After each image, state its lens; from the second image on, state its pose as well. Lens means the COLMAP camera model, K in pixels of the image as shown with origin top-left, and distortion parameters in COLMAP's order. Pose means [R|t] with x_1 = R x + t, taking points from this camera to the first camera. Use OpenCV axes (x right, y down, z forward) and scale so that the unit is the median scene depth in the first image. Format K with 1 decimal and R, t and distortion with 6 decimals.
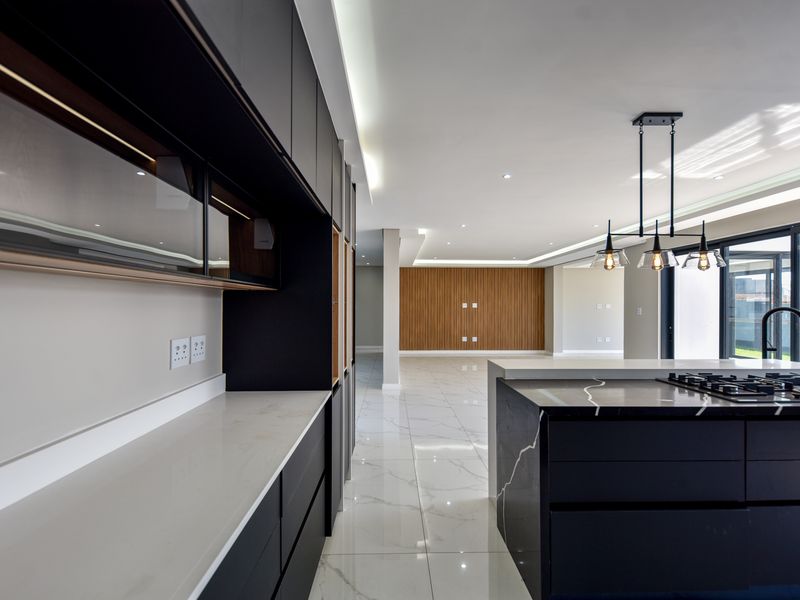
lens RADIAL K [[342.5, 0, 401.9], [0, 342.5, 306.1], [0, 0, 1]] dist [0.001346, -0.000079]
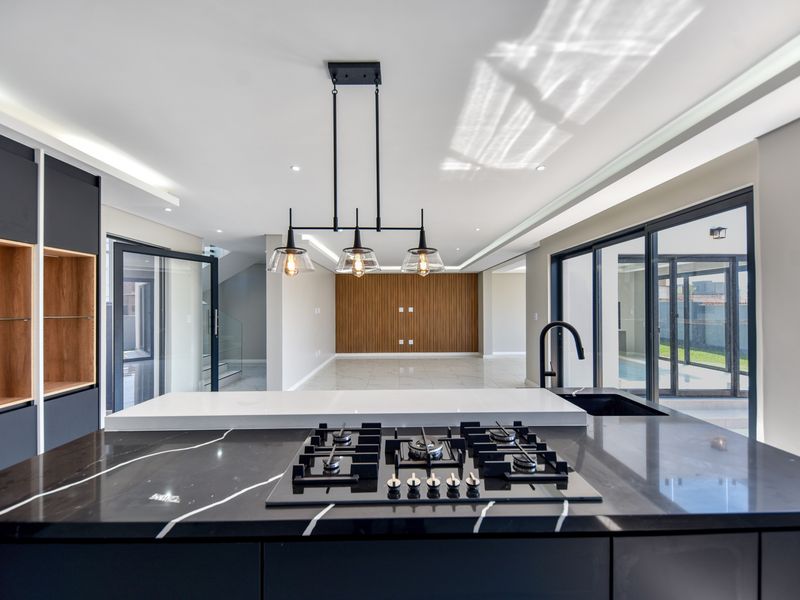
lens RADIAL K [[325.6, 0, 347.6], [0, 325.6, 310.8], [0, 0, 1]] dist [-0.001139, -0.000318]
pose [[0.999972, -0.007066, -0.002498, 0.633223], [0.007070, 0.999974, 0.001328, -0.026548], [0.002489, -0.001346, 0.999996, 0.255739]]
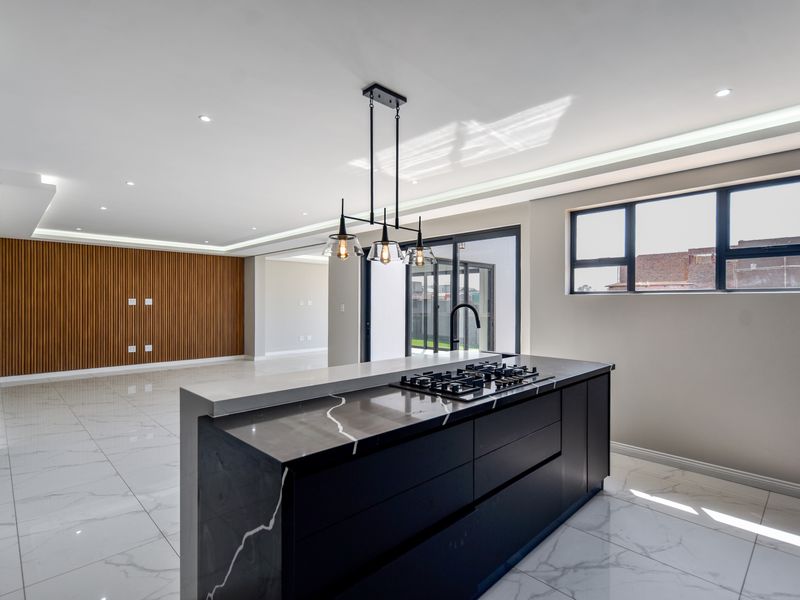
lens RADIAL K [[406.3, 0, 399.3], [0, 406.3, 304.8], [0, 0, 1]] dist [0.015119, -0.000123]
pose [[0.724799, -0.003986, 0.688949, 0.023193], [0.000312, 0.999985, 0.005457, -0.001201], [-0.688960, -0.003740, 0.724789, 0.167281]]
